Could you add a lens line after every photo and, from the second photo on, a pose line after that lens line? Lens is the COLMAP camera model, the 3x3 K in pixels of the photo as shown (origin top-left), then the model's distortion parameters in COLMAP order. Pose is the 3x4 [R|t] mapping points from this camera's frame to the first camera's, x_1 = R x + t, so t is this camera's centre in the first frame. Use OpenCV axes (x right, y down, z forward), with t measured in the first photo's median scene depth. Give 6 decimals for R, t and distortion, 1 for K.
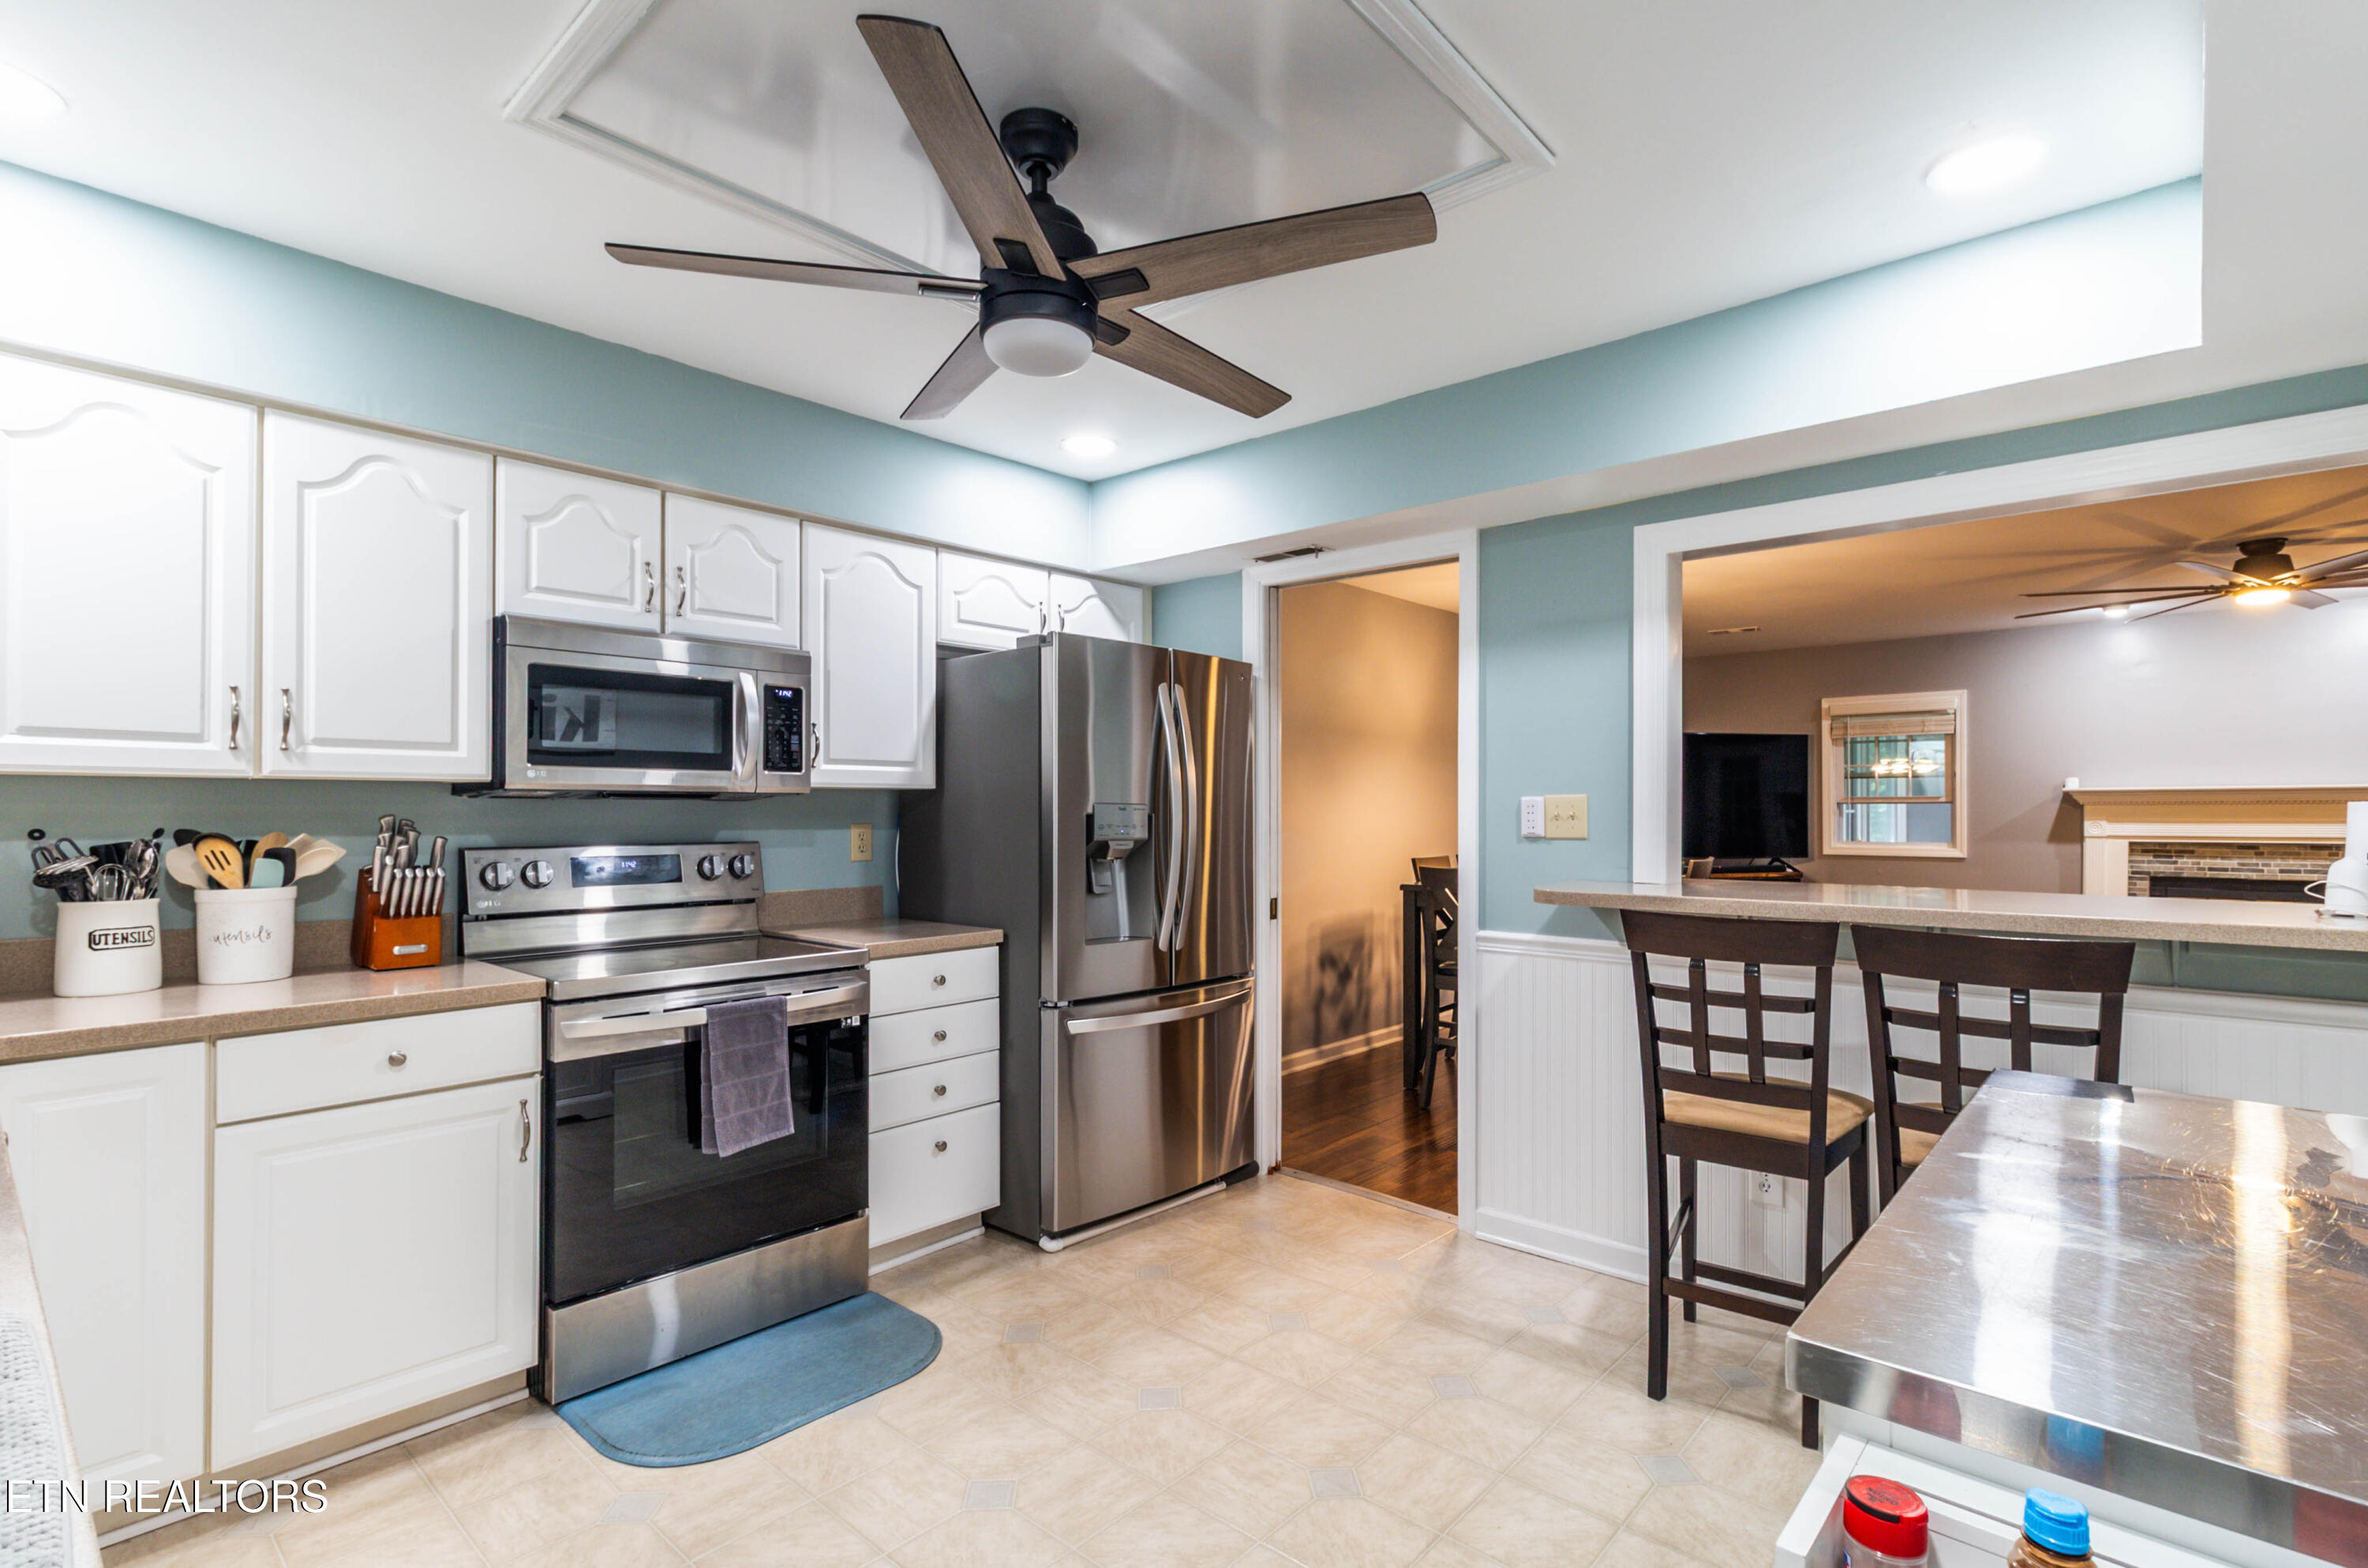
lens RADIAL K [[1120.8, 0, 1219.9], [0, 1120.8, 799.3], [0, 0, 1]] dist [0.002333, 0.000720]
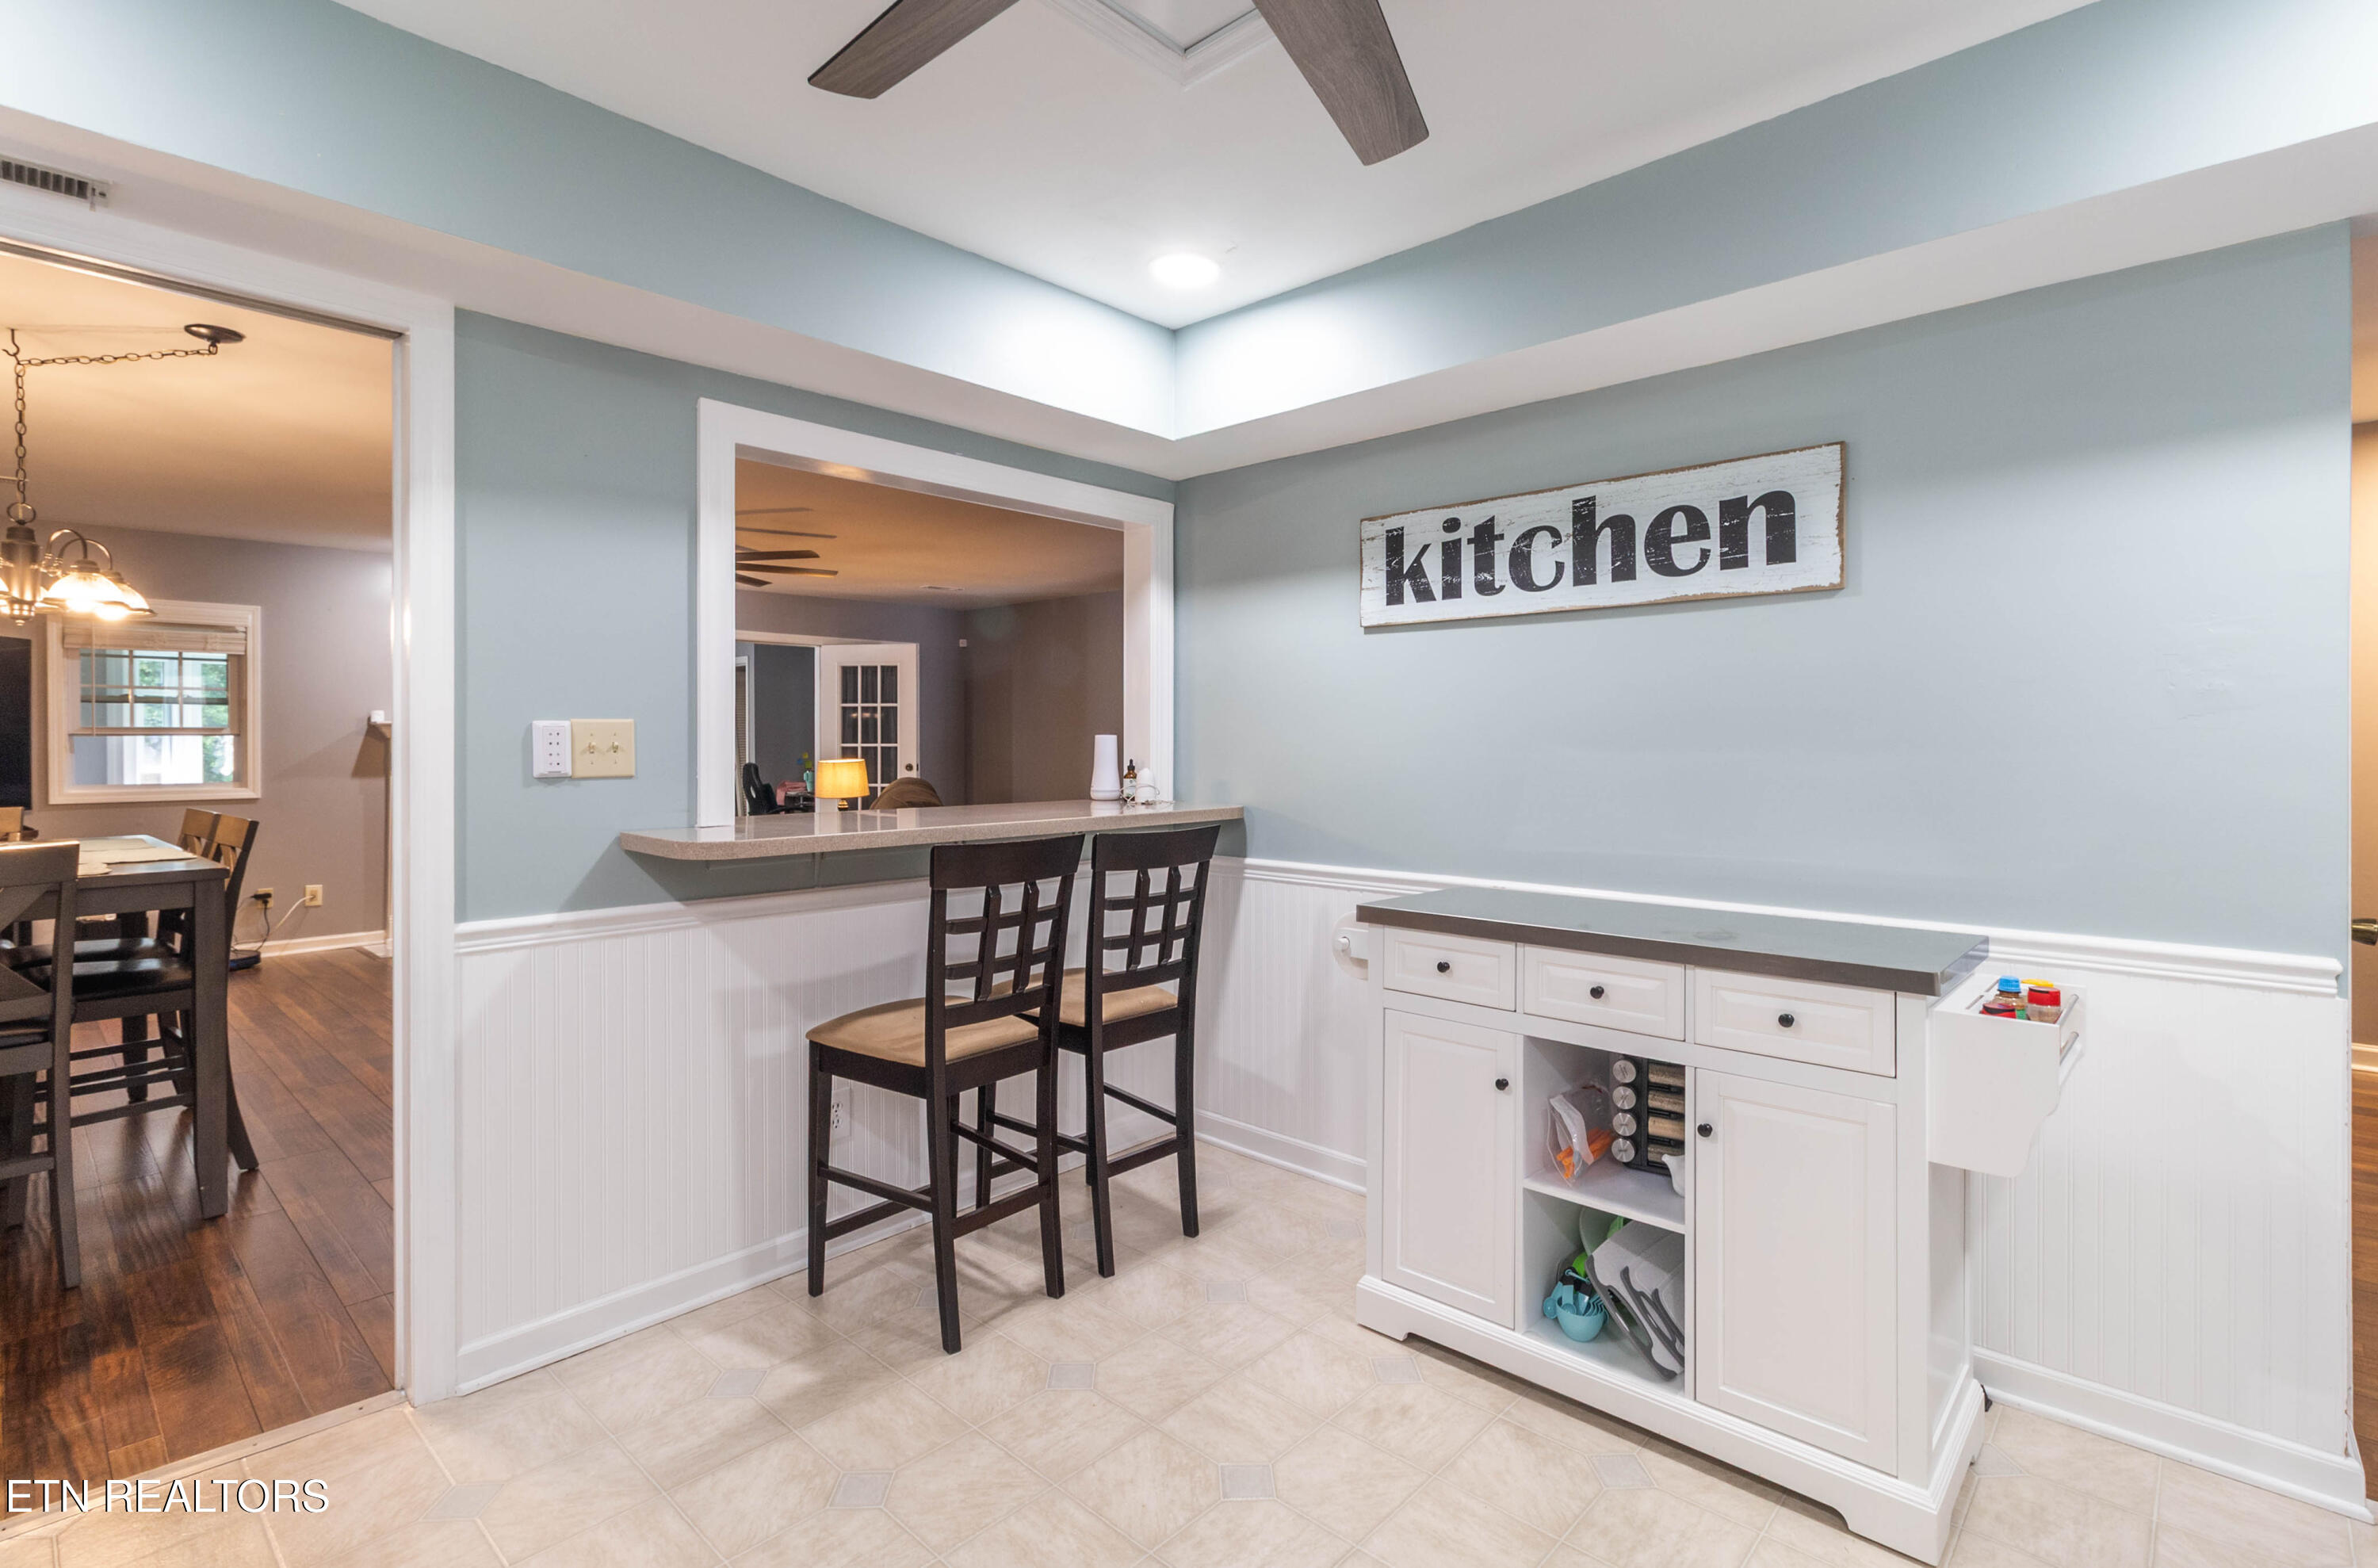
lens RADIAL K [[1105.5, 0, 1195.9], [0, 1105.5, 748.7], [0, 0, 1]] dist [-0.000123, 0.000011]
pose [[0.036618, -0.006375, 0.999309, -0.403380], [-0.006012, 0.999960, 0.006599, 0.008415], [-0.999311, -0.006250, 0.036578, 0.563990]]
